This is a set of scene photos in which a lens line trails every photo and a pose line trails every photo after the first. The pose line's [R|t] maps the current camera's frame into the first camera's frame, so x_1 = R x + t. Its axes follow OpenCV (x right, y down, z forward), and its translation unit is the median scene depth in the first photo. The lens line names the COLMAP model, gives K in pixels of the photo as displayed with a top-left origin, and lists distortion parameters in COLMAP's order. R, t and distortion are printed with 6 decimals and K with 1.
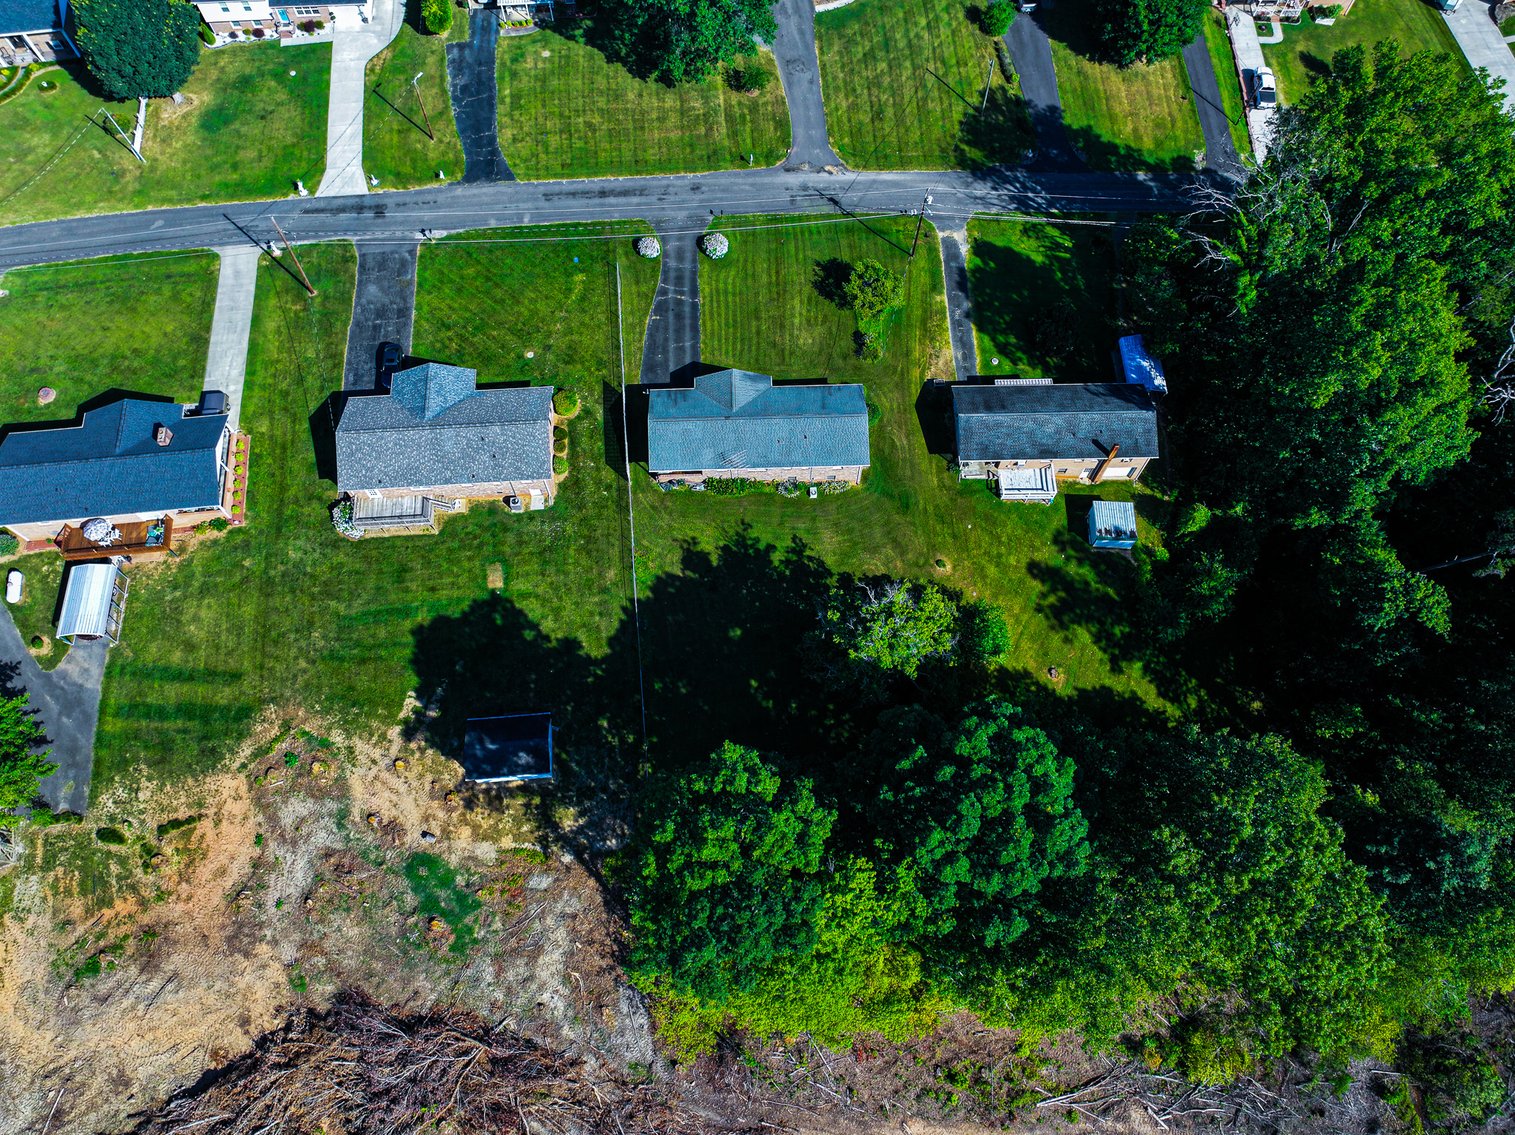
lens RADIAL K [[1064.2, 0, 757.2], [0, 1064.2, 571.3], [0, 0, 1]] dist [0.002759, 0.011599]
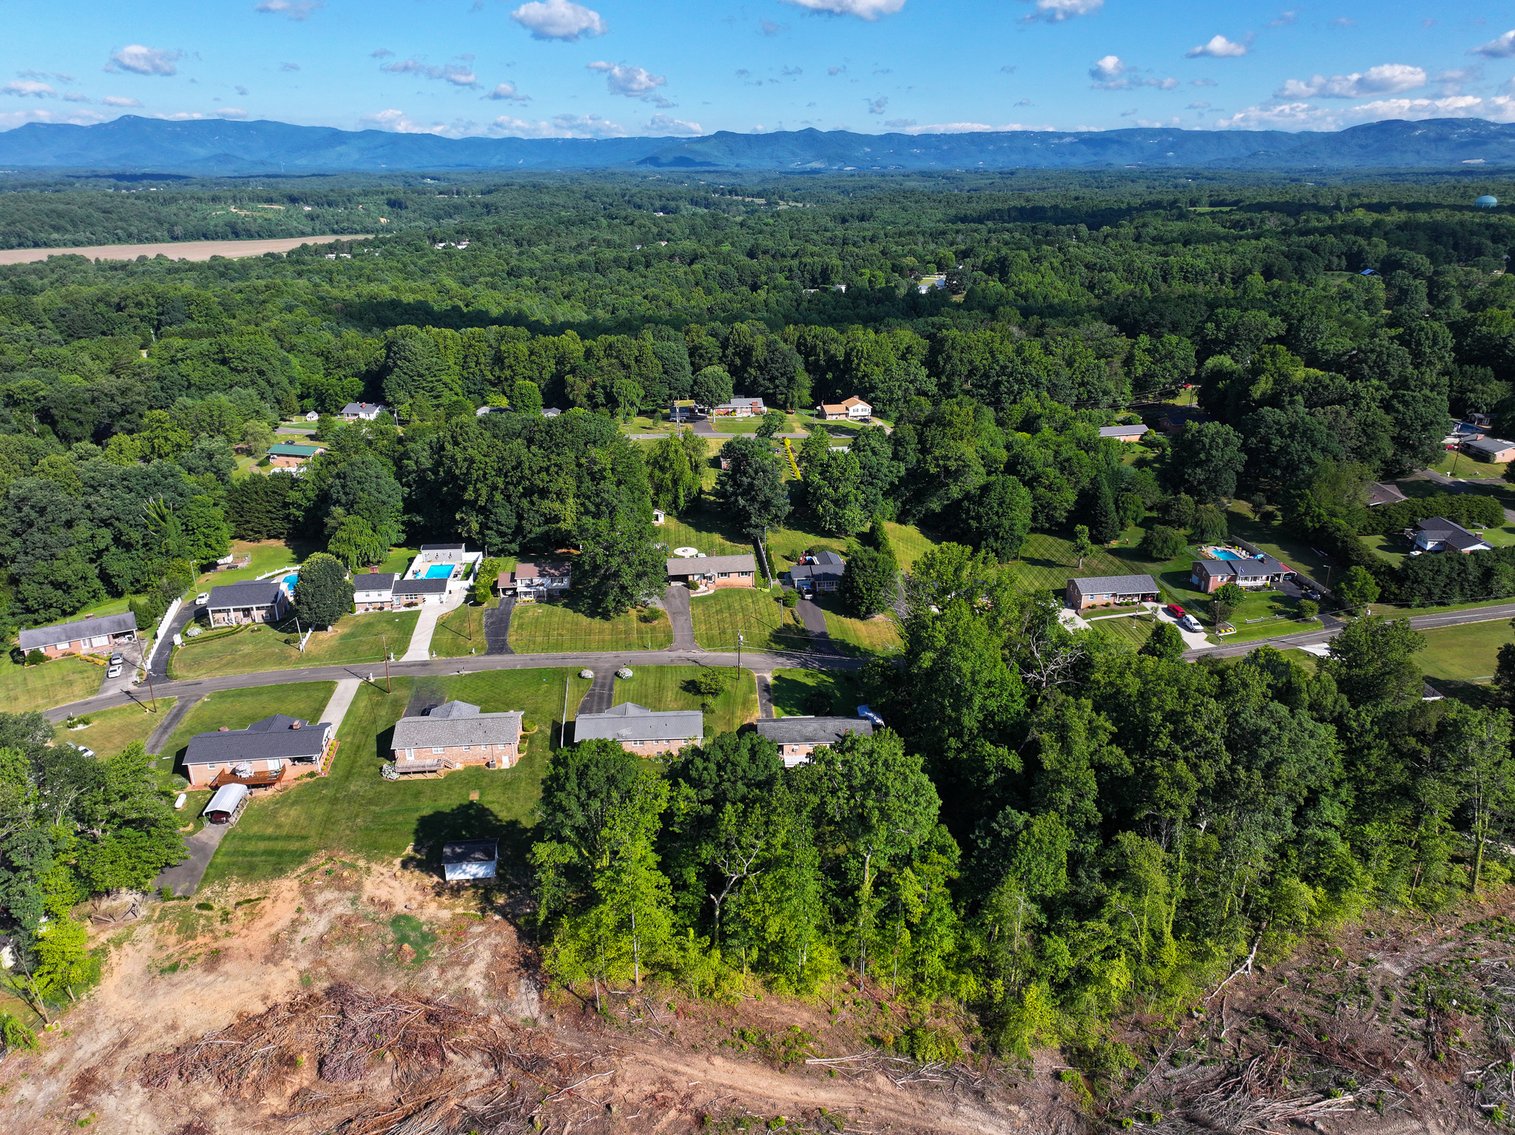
lens RADIAL K [[1064.2, 0, 759.3], [0, 1064.2, 567.0], [0, 0, 1]] dist [0.002759, 0.011599]
pose [[0.999438, -0.012195, 0.031211, 0.158081], [0.030614, 0.711036, -0.702489, 0.989714], [-0.013625, 0.703050, 0.711010, -0.457487]]
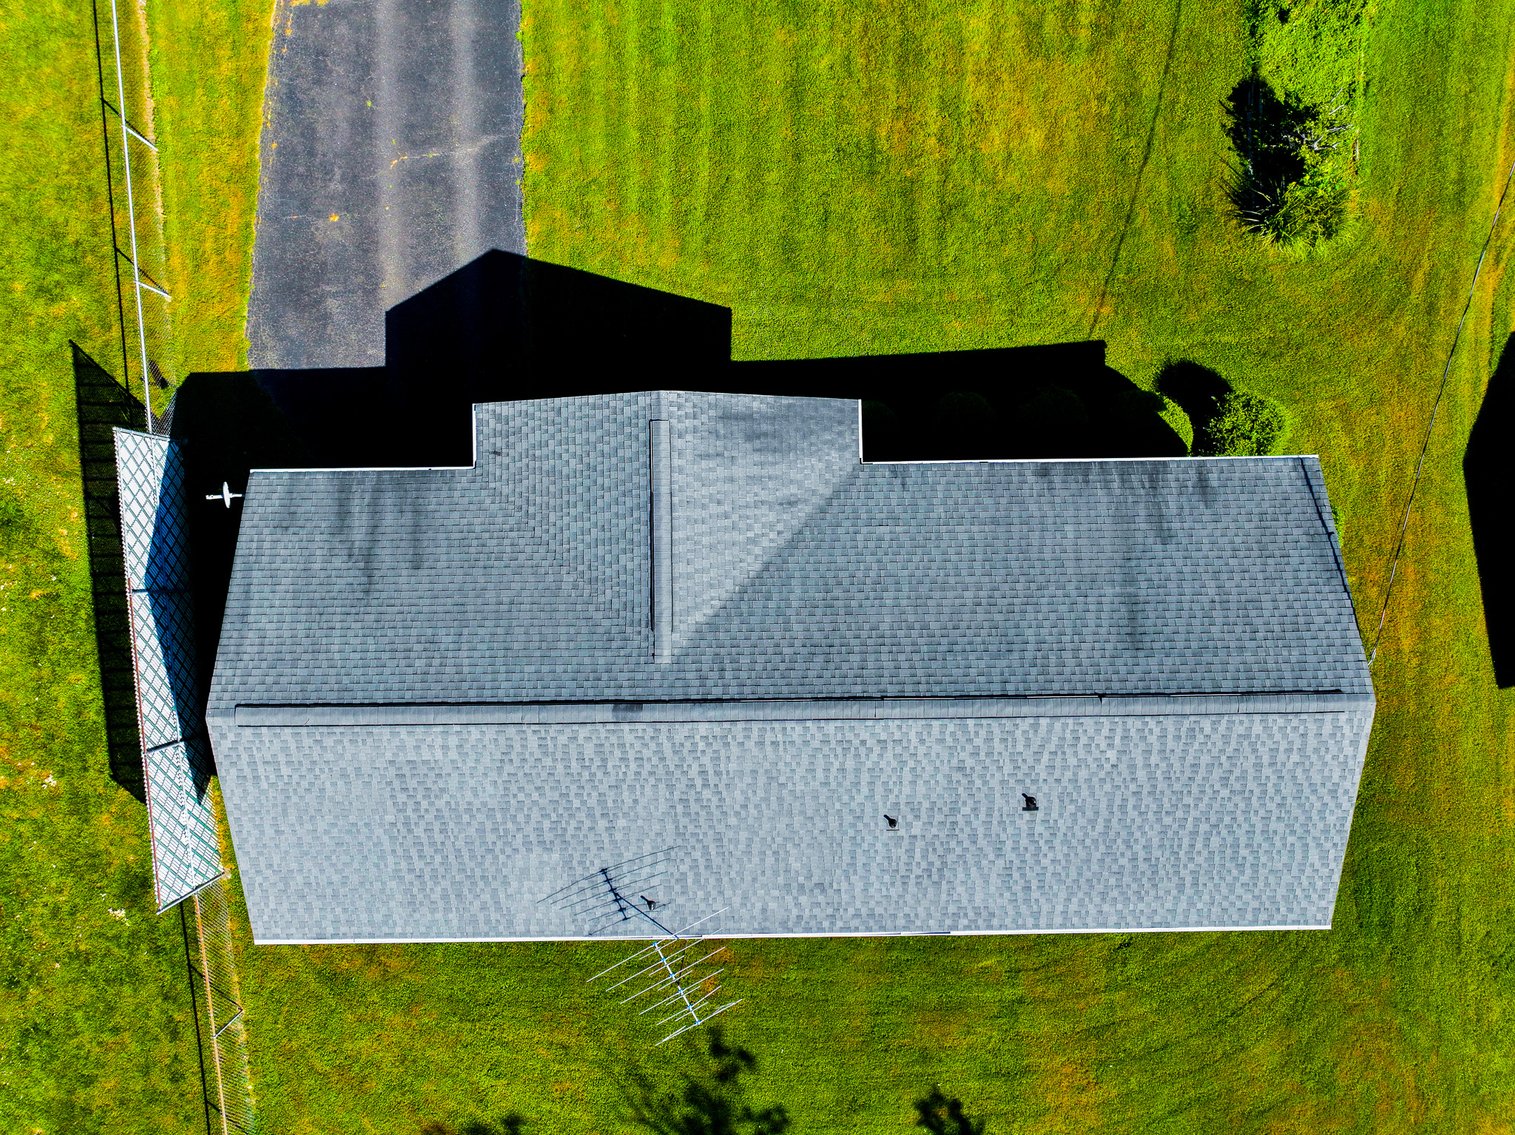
lens RADIAL K [[1064.2, 0, 743.4], [0, 1064.2, 564.4], [0, 0, 1]] dist [0.002759, 0.011599]
pose [[0.999891, 0.014752, 0.000556, -0.009951], [-0.013781, 0.919262, 0.393404, -0.260698], [0.005292, -0.393369, 0.919366, 0.904071]]
